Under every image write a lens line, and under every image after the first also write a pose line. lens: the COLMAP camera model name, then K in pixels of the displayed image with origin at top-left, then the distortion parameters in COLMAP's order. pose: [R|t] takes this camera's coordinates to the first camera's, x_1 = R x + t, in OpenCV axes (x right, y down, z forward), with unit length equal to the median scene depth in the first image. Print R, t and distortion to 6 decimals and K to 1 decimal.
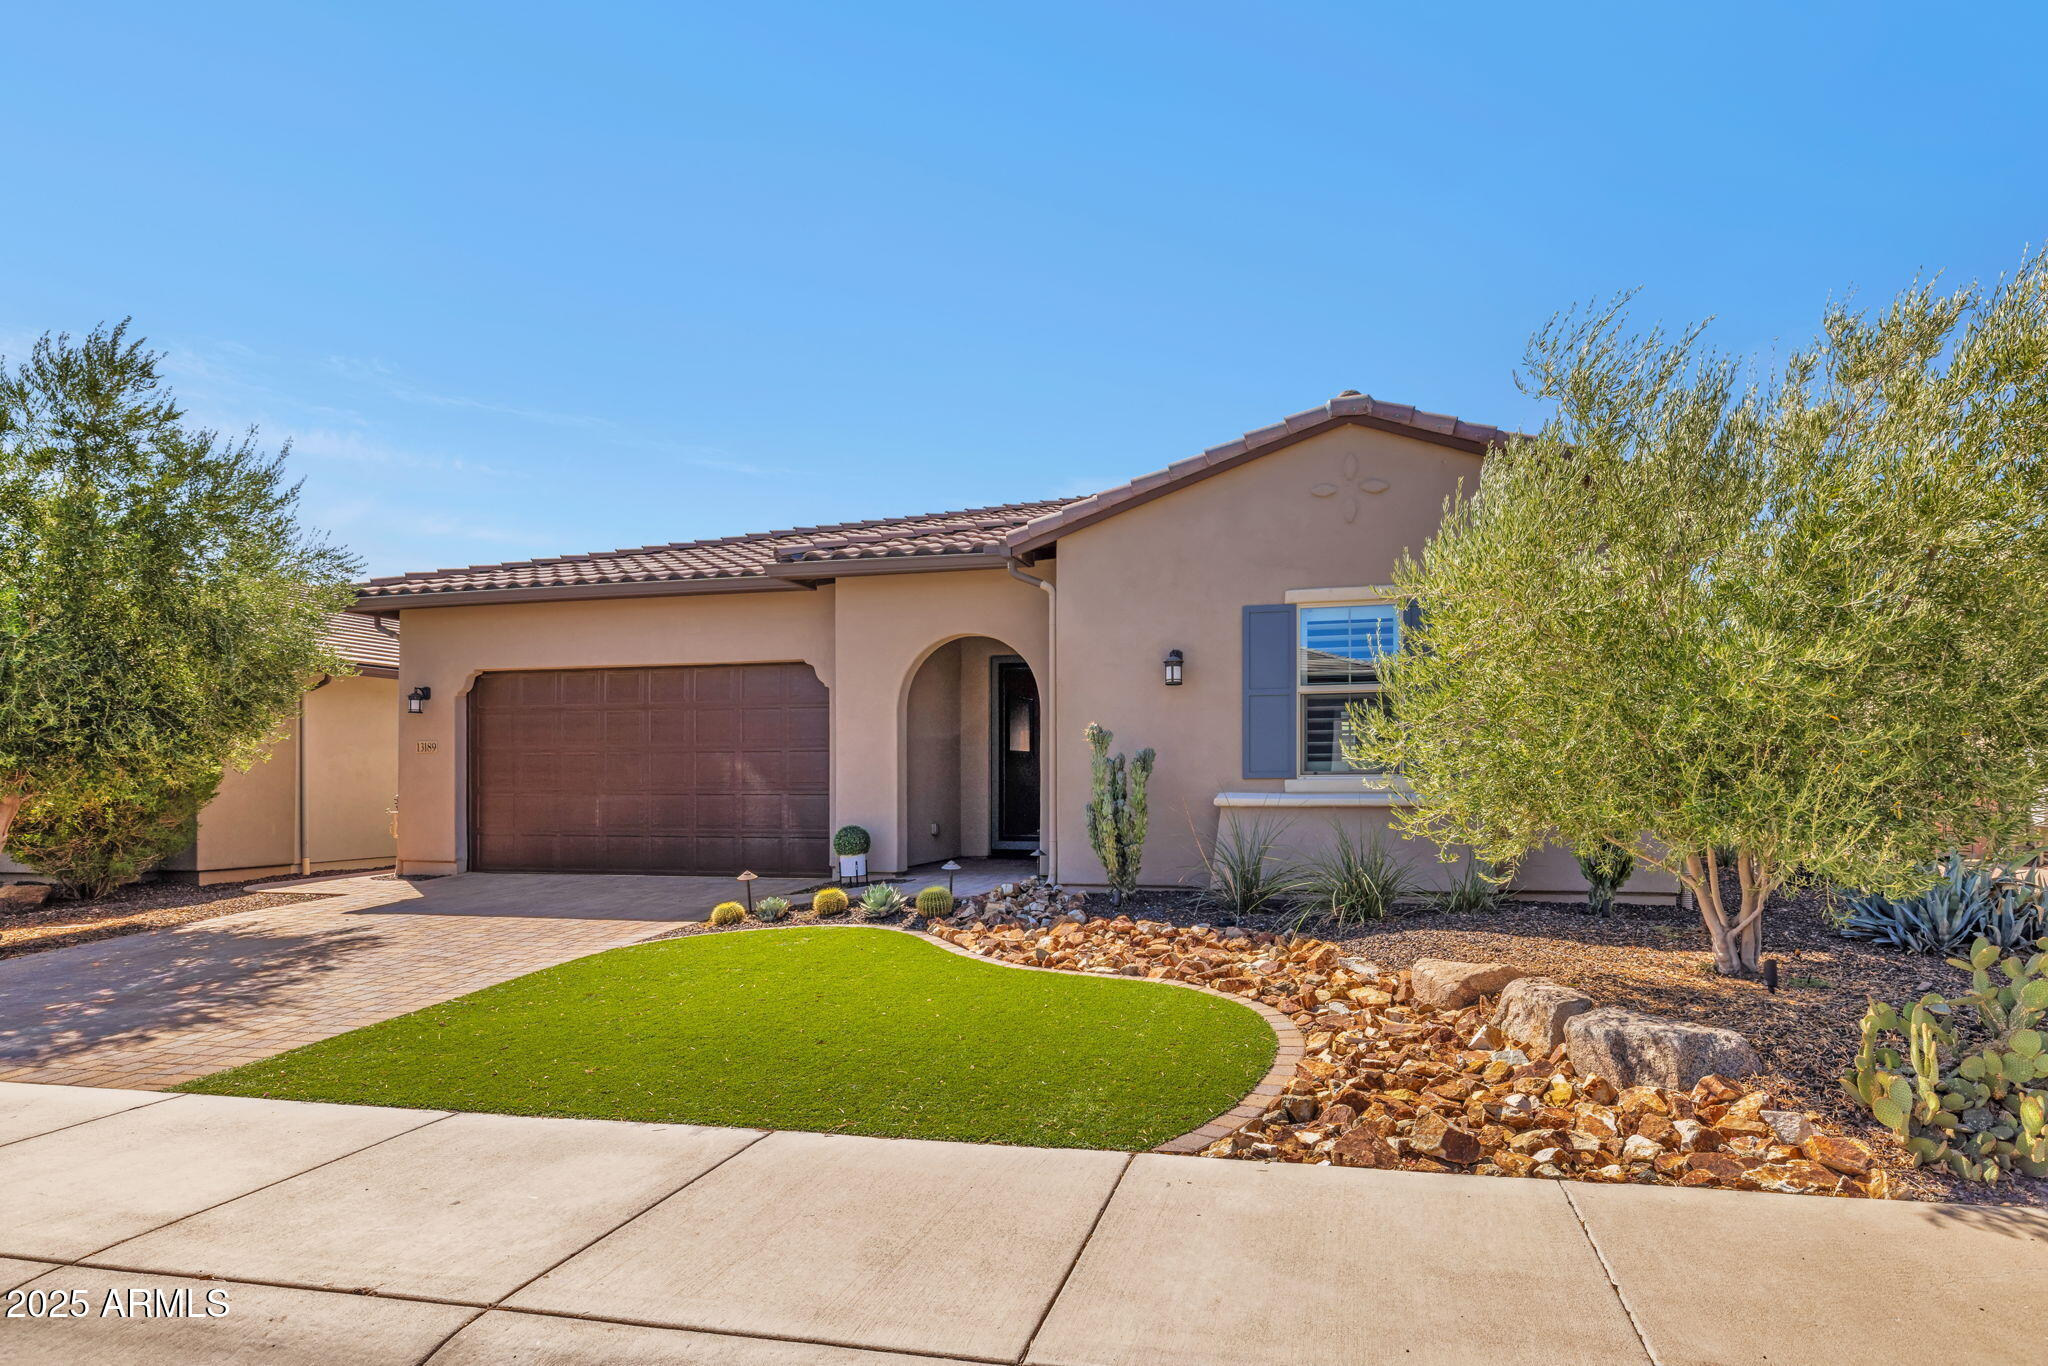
lens RADIAL K [[856.3, 0, 1027.4], [0, 856.3, 673.8], [0, 0, 1]] dist [0.000260, -0.000550]
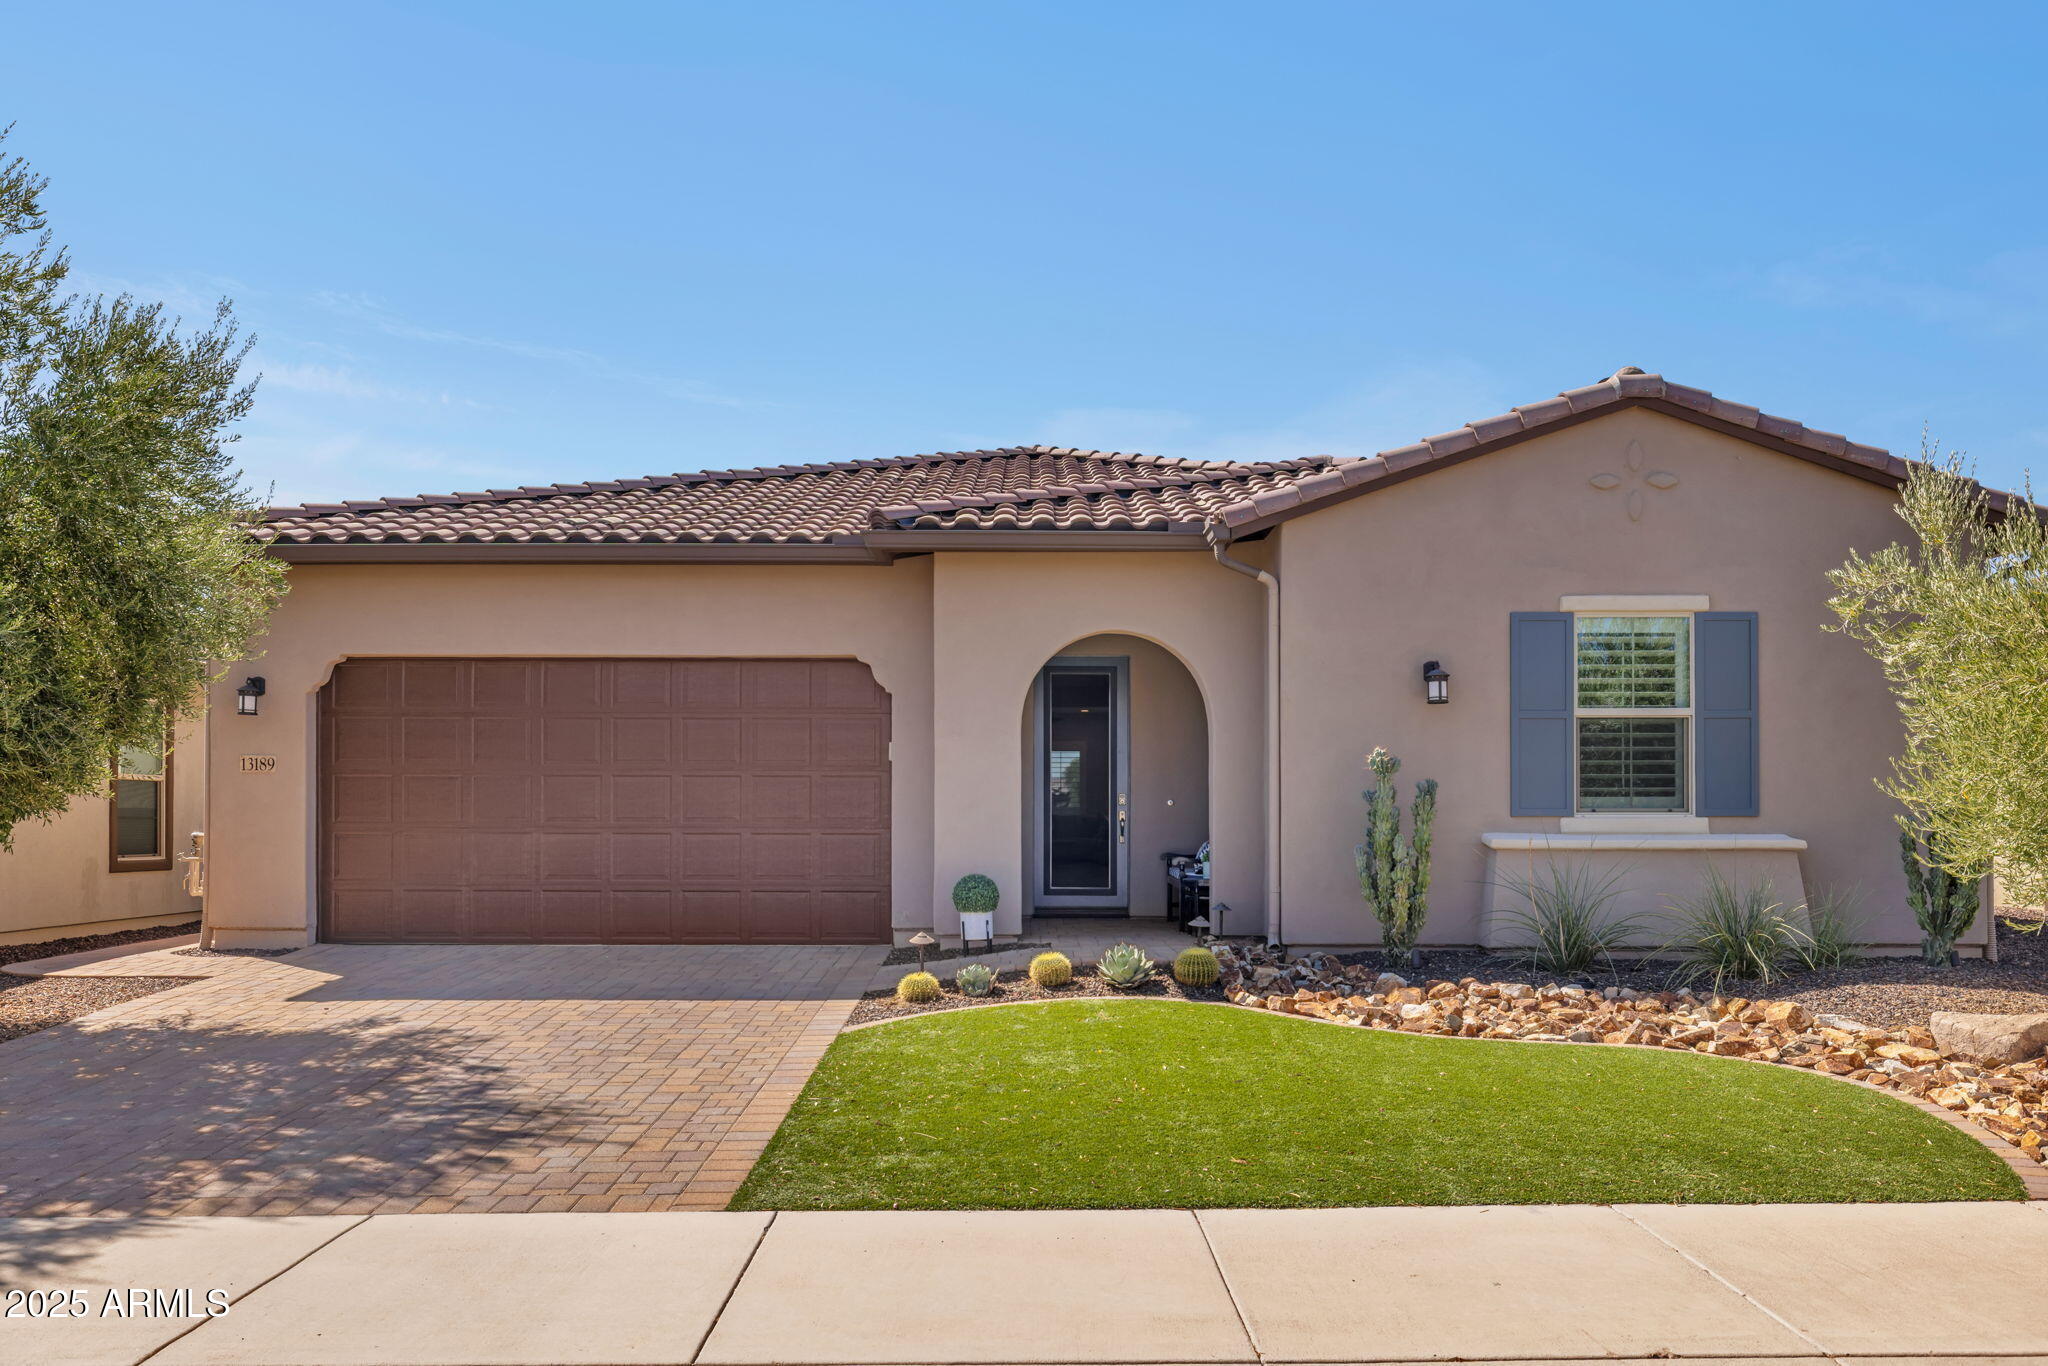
lens RADIAL K [[1120.7, 0, 1024.0], [0, 1120.7, 683.0], [0, 0, 1]] dist [0.009901, 0.000959]
pose [[0.982260, 0.029556, 0.185183, -0.421668], [-0.029533, 0.999560, -0.002879, 0.008085], [-0.185186, -0.002641, 0.982700, -0.002708]]
